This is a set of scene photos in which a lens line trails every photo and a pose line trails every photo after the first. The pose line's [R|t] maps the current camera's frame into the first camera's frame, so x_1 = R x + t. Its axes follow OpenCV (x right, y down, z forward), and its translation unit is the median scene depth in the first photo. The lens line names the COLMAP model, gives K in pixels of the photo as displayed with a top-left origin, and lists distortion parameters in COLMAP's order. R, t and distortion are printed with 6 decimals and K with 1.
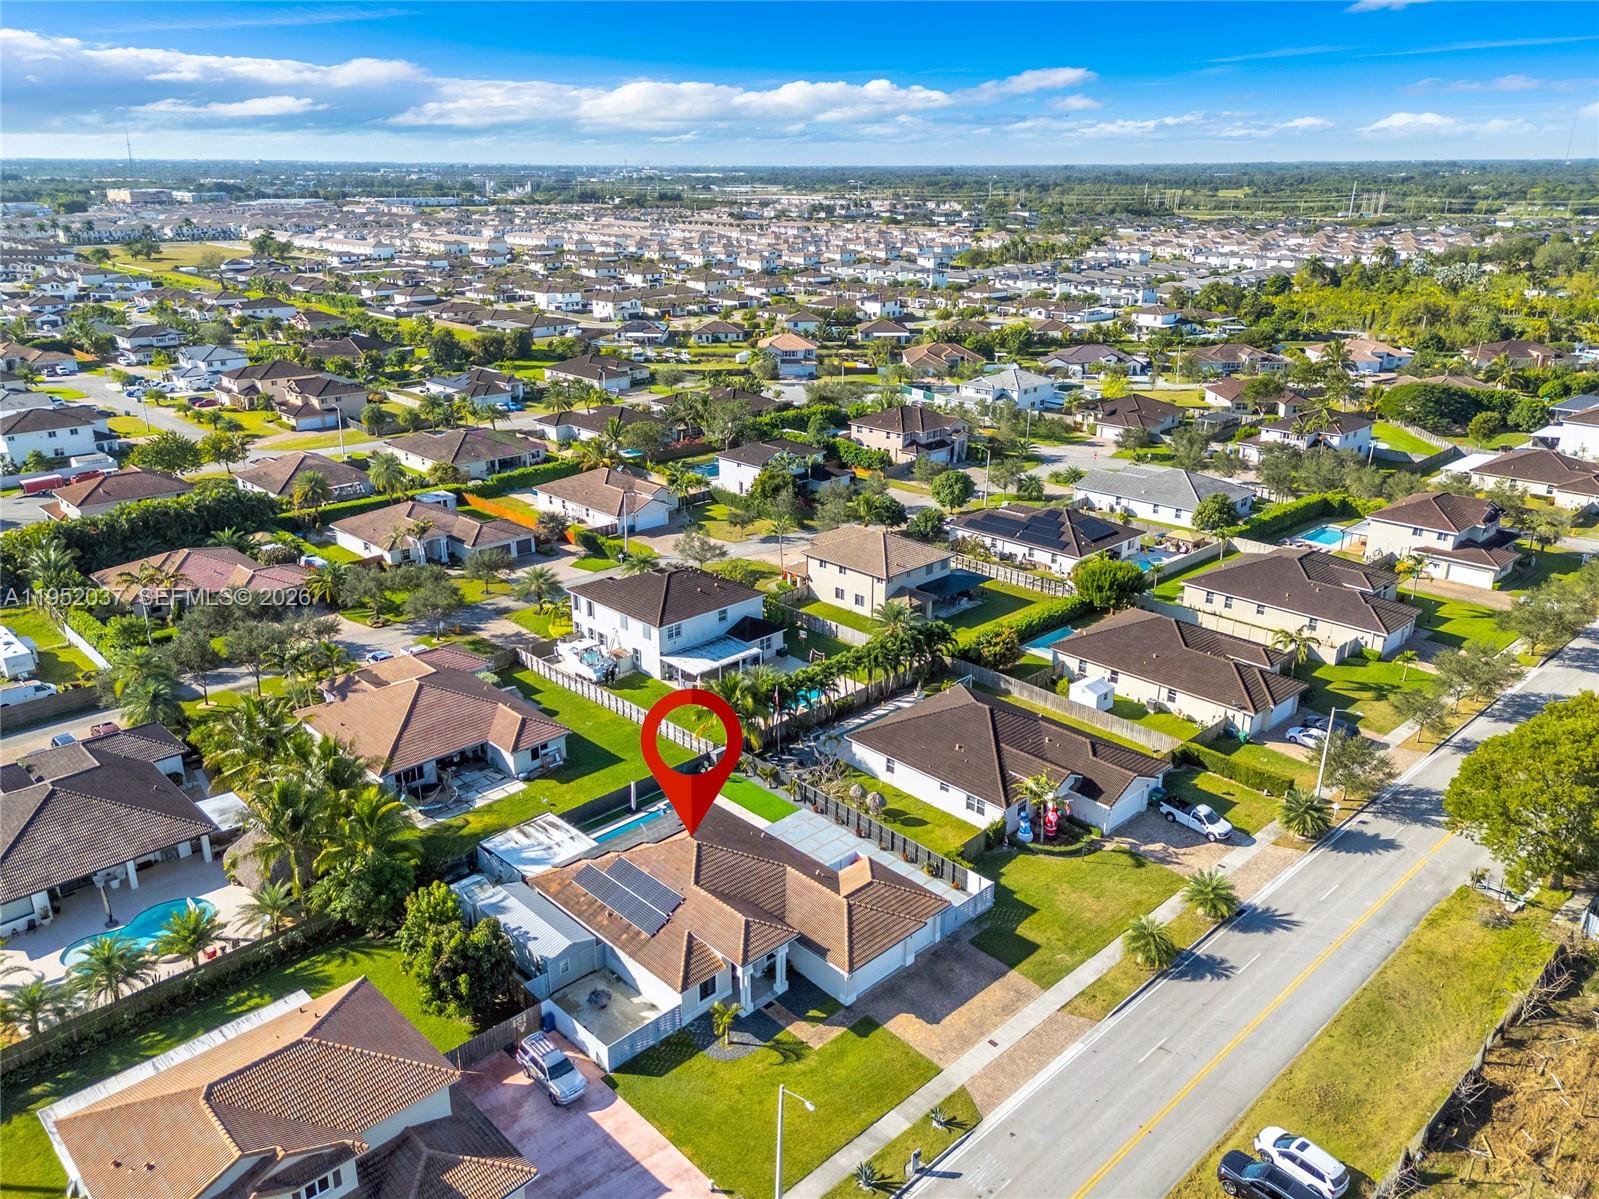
lens RADIAL K [[1191.6, 0, 803.7], [0, 1191.6, 605.8], [0, 0, 1]] dist [0.115903, -0.103971]
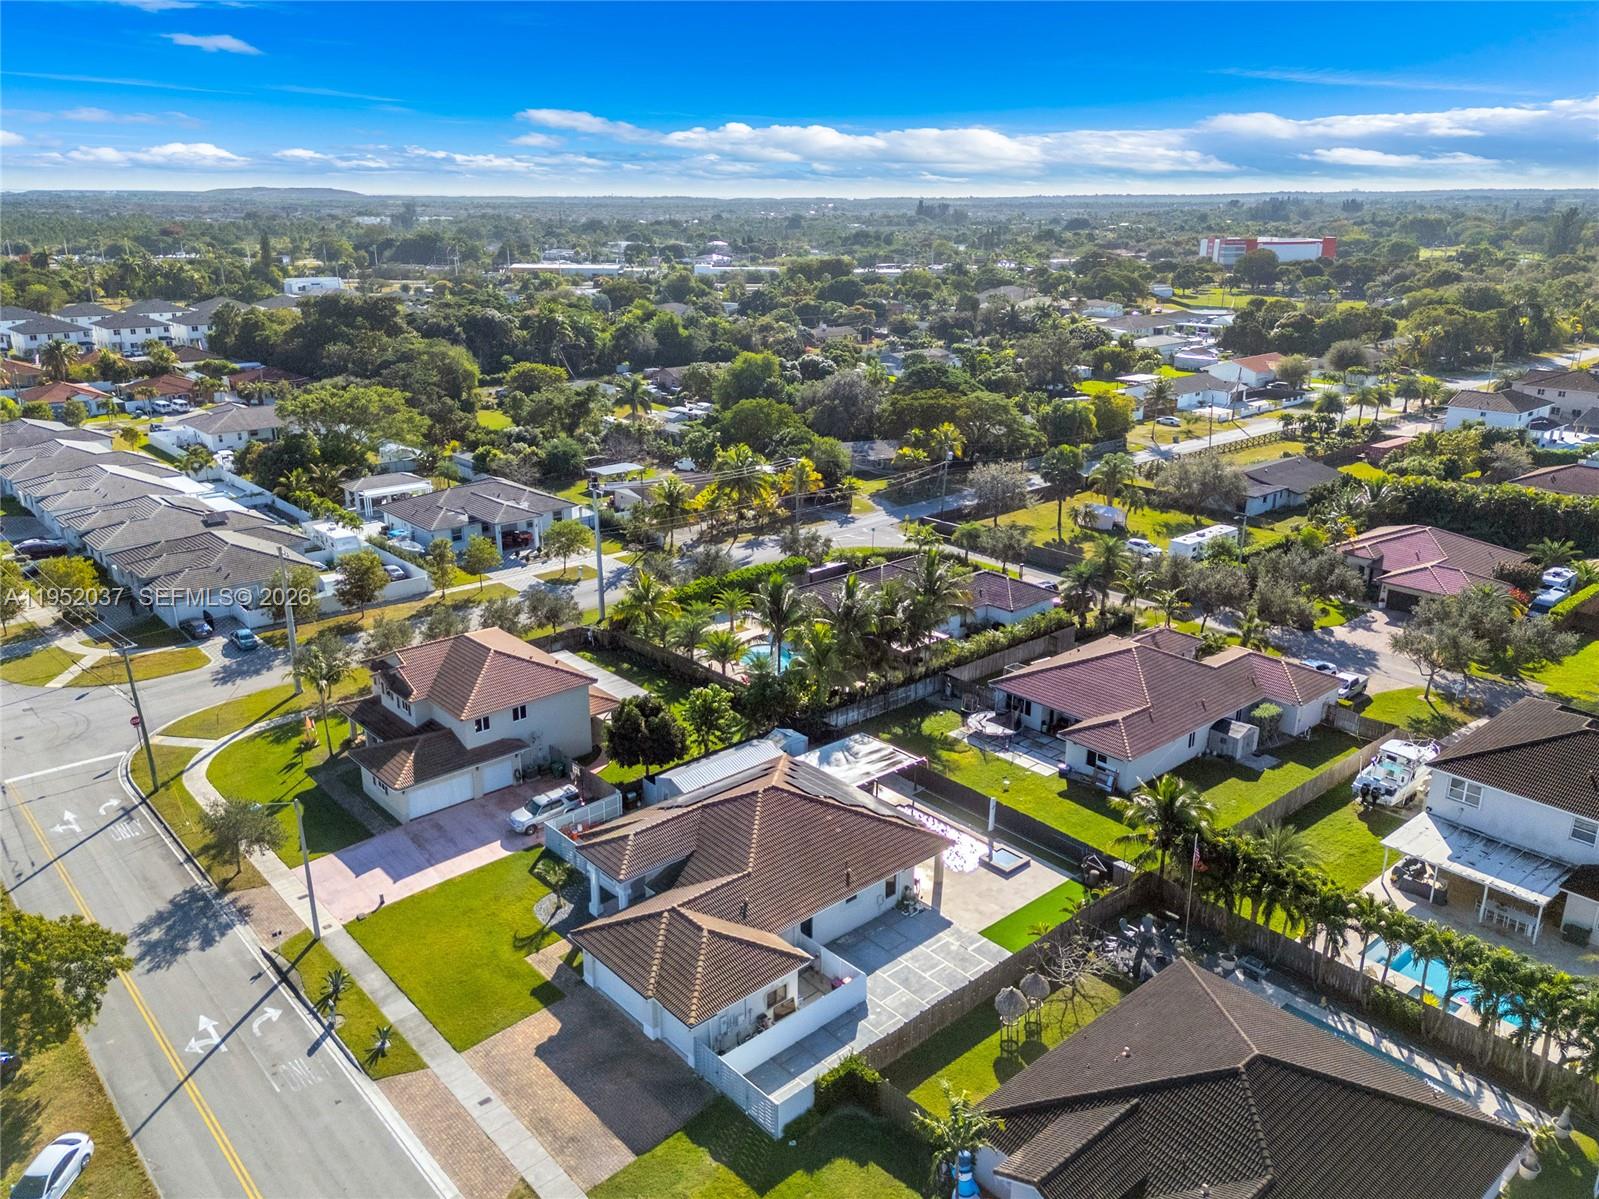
lens RADIAL K [[1191.6, 0, 803.7], [0, 1191.6, 605.8], [0, 0, 1]] dist [0.115903, -0.103971]
pose [[-0.042952, 0.324264, -0.944991, 0.709444], [-0.348799, 0.881481, 0.318325, -0.219384], [0.936213, 0.343285, 0.075241, 0.923707]]
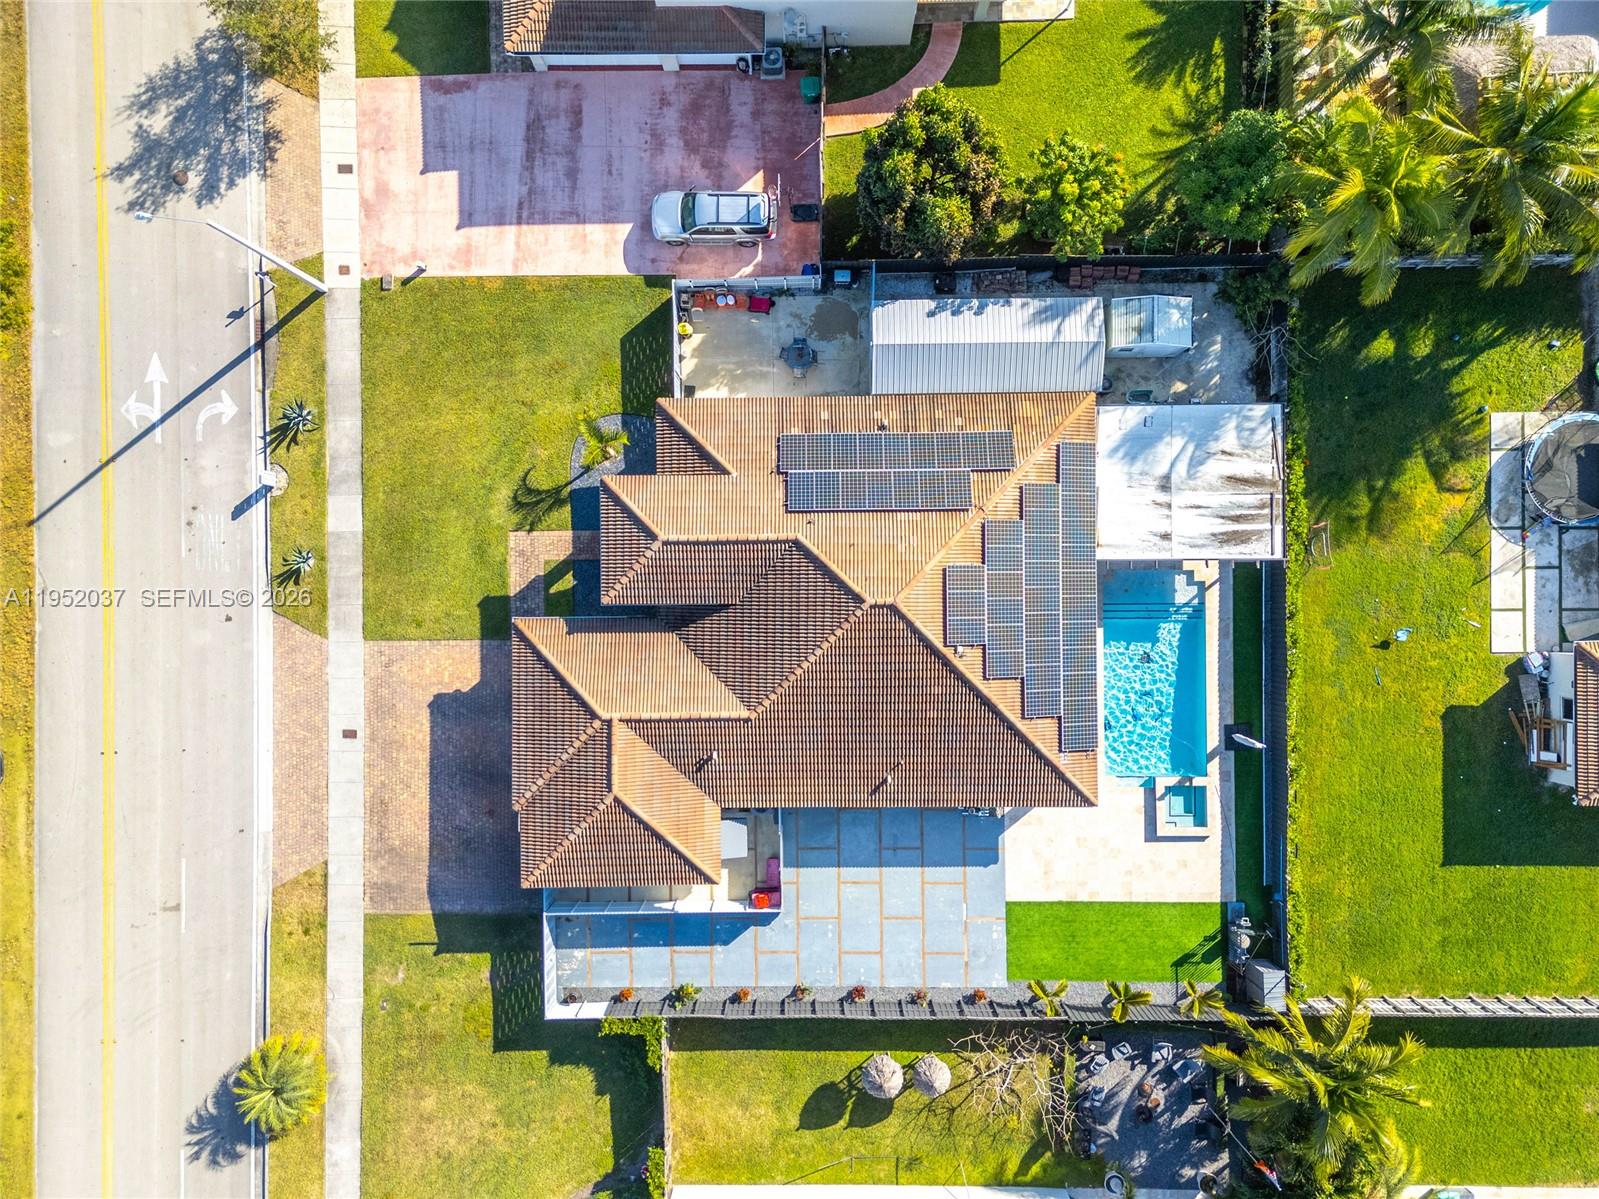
lens RADIAL K [[1191.6, 0, 803.7], [0, 1191.6, 605.8], [0, 0, 1]] dist [0.115903, -0.103971]
pose [[-0.691372, 0.722398, 0.012038, -0.075379], [-0.240910, -0.246207, 0.938799, -0.298258], [0.681151, 0.646160, 0.344254, 0.804502]]
